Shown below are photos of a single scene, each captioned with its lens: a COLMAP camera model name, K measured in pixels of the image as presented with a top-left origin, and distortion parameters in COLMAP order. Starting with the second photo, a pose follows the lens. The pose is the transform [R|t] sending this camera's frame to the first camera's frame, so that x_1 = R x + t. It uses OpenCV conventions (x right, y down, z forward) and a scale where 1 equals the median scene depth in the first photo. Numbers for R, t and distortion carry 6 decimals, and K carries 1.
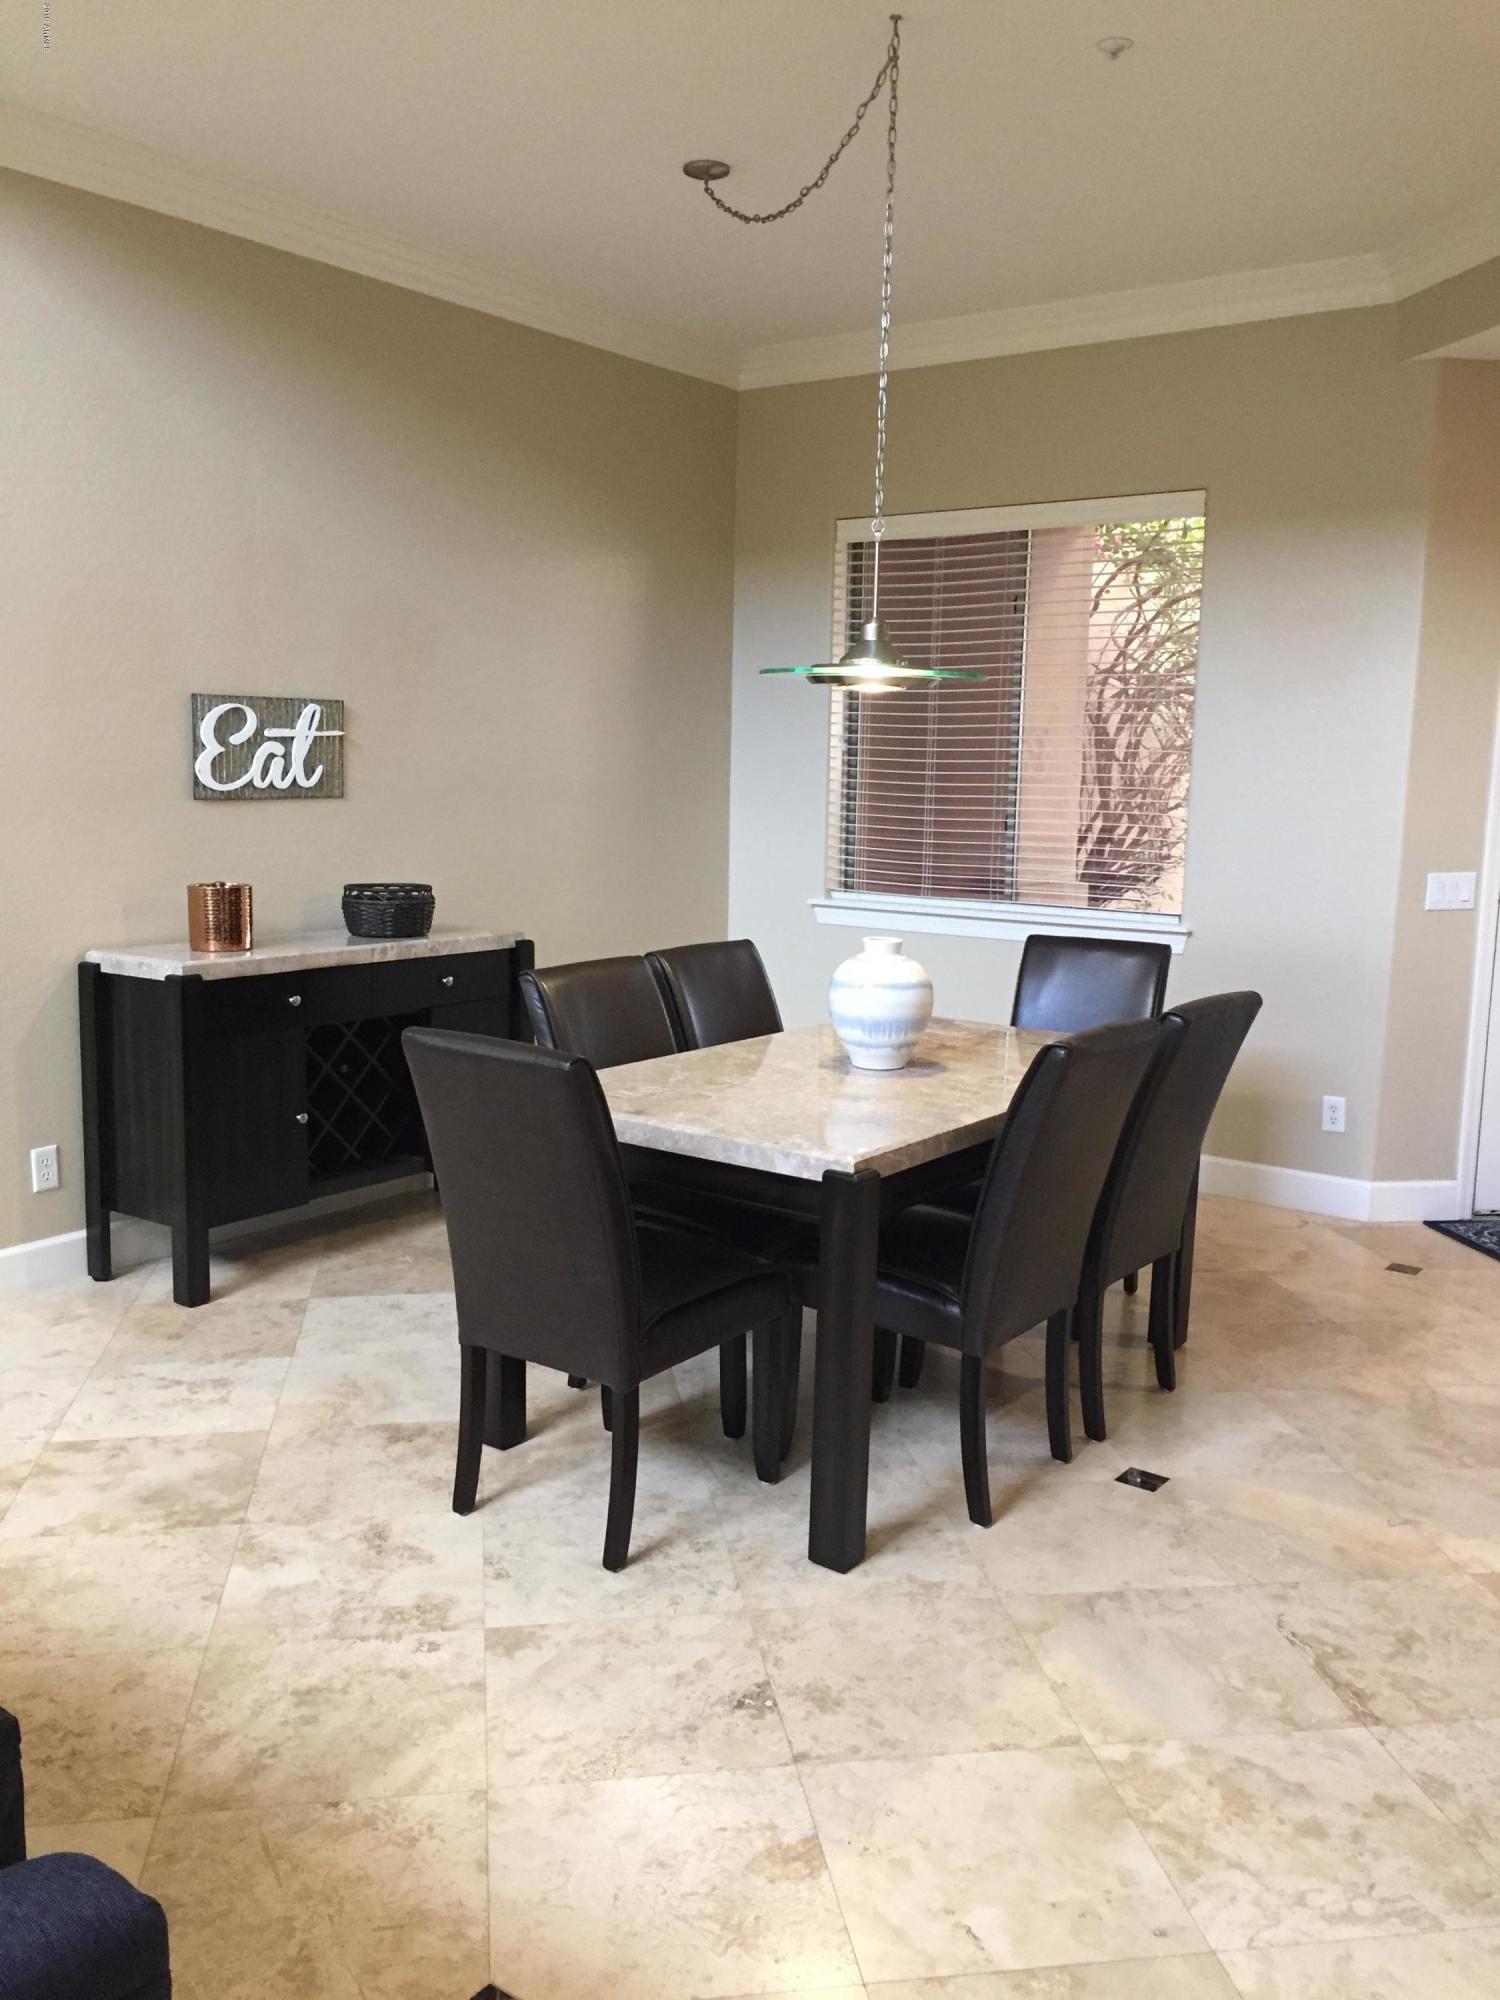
lens RADIAL K [[1707.7, 0, 750.0], [0, 1707.7, 1000.0], [0, 0, 1]] dist [0.081992, -0.134366]
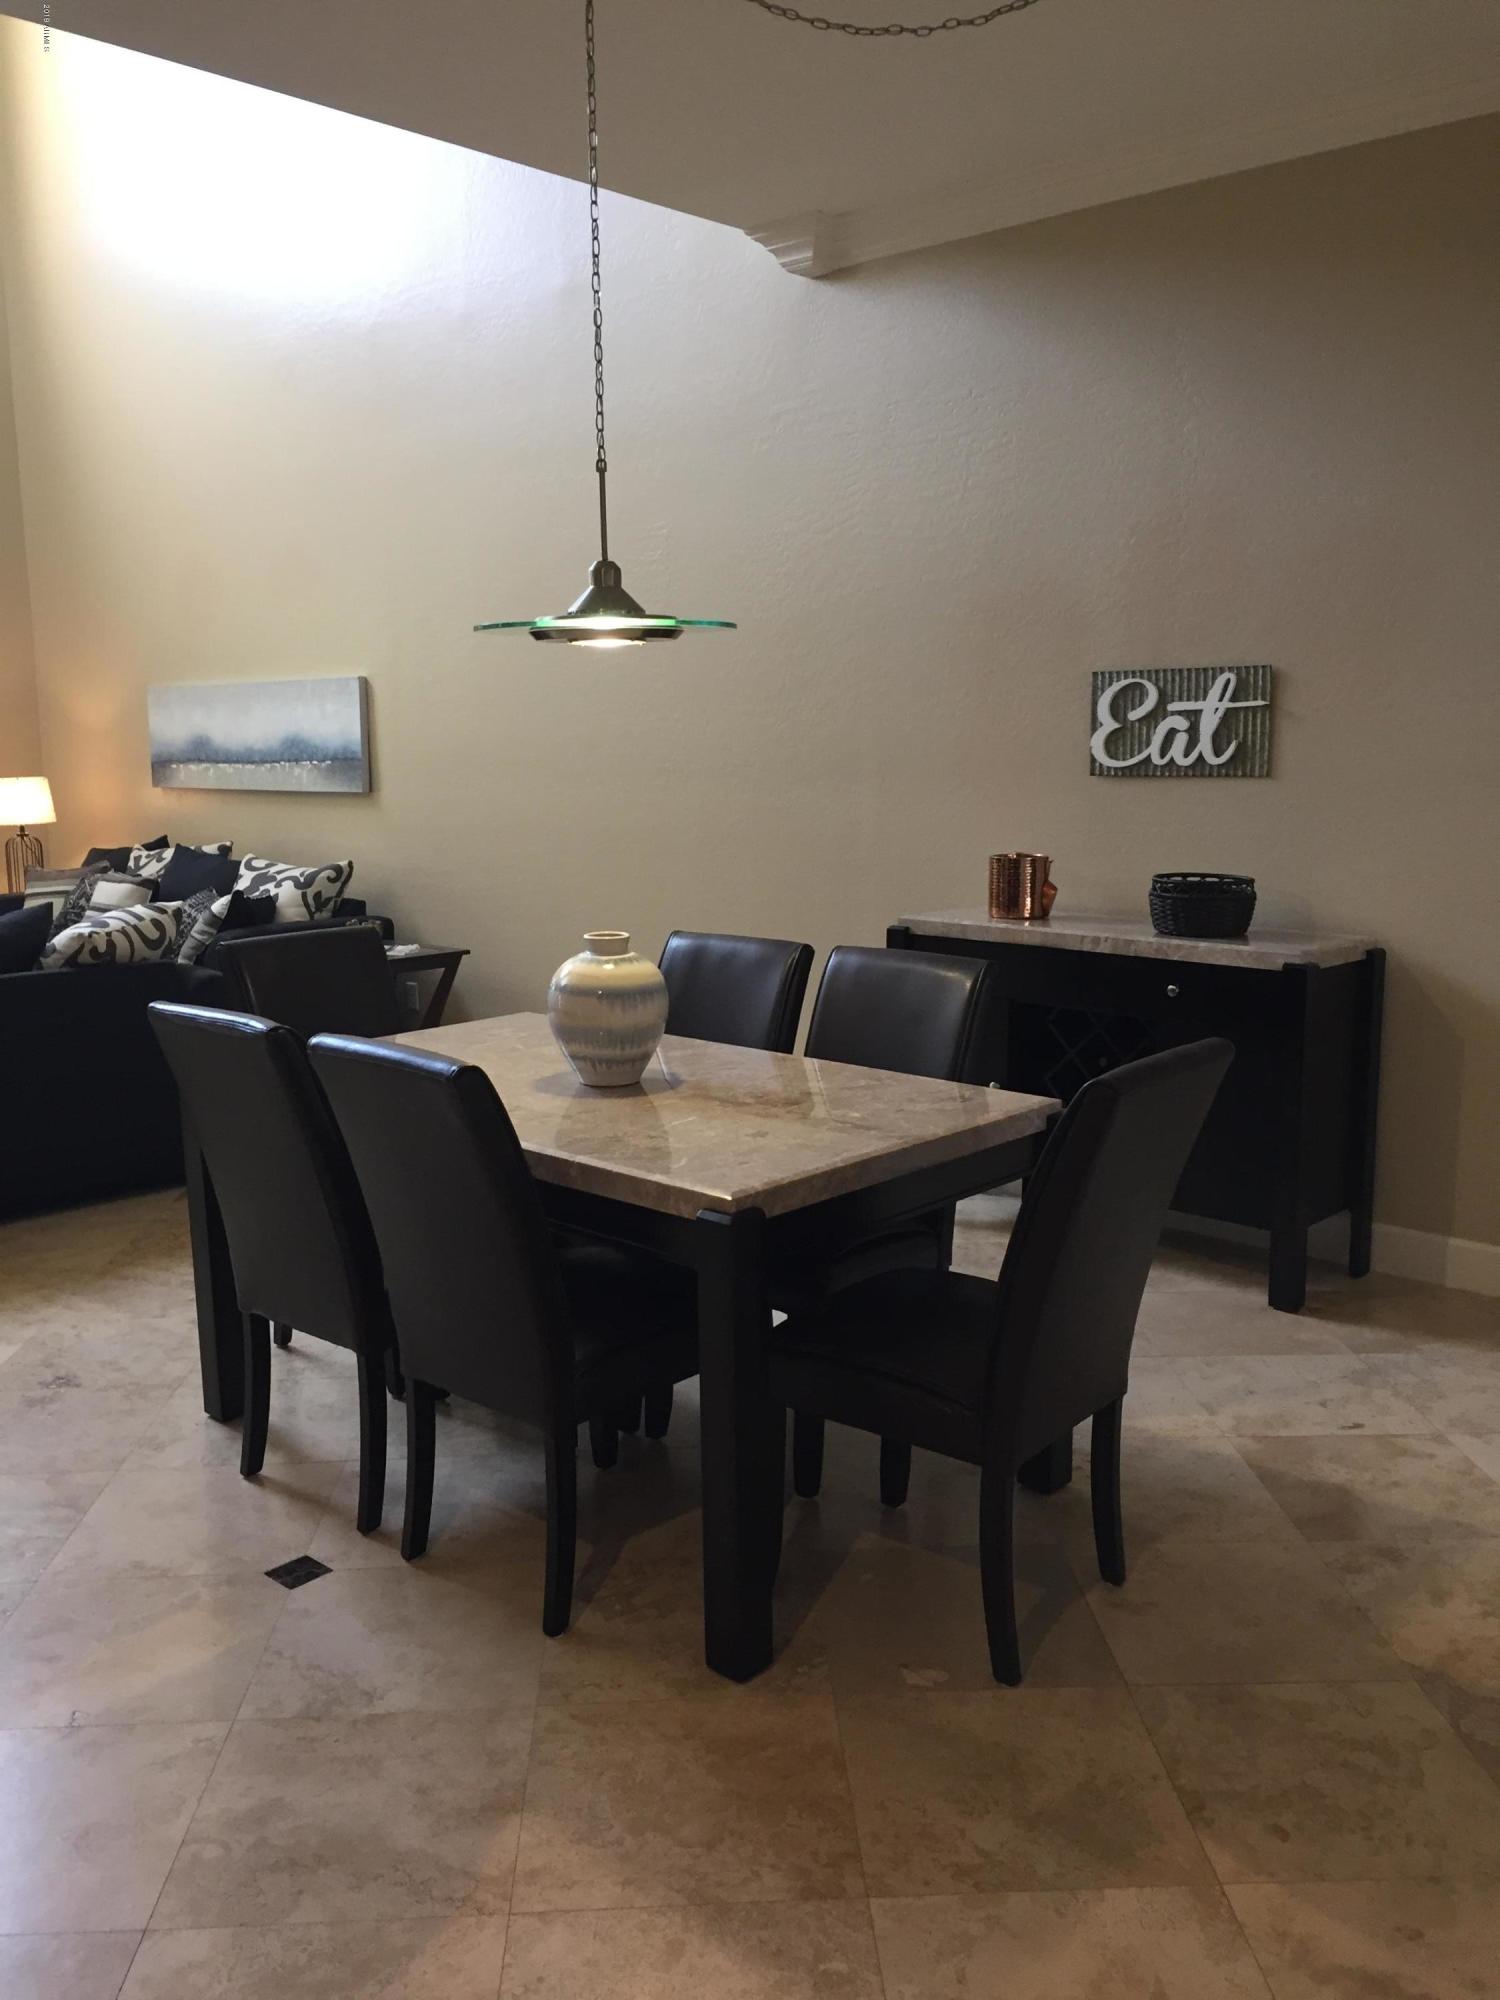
lens RADIAL K [[1707.7, 0, 750.0], [0, 1707.7, 1000.0], [0, 0, 1]] dist [0.081992, -0.134366]
pose [[-0.108375, 0.136232, -0.984731, 0.715845], [-0.140687, 0.978494, 0.150853, -0.109604], [0.984105, 0.154887, -0.086878, 0.897160]]
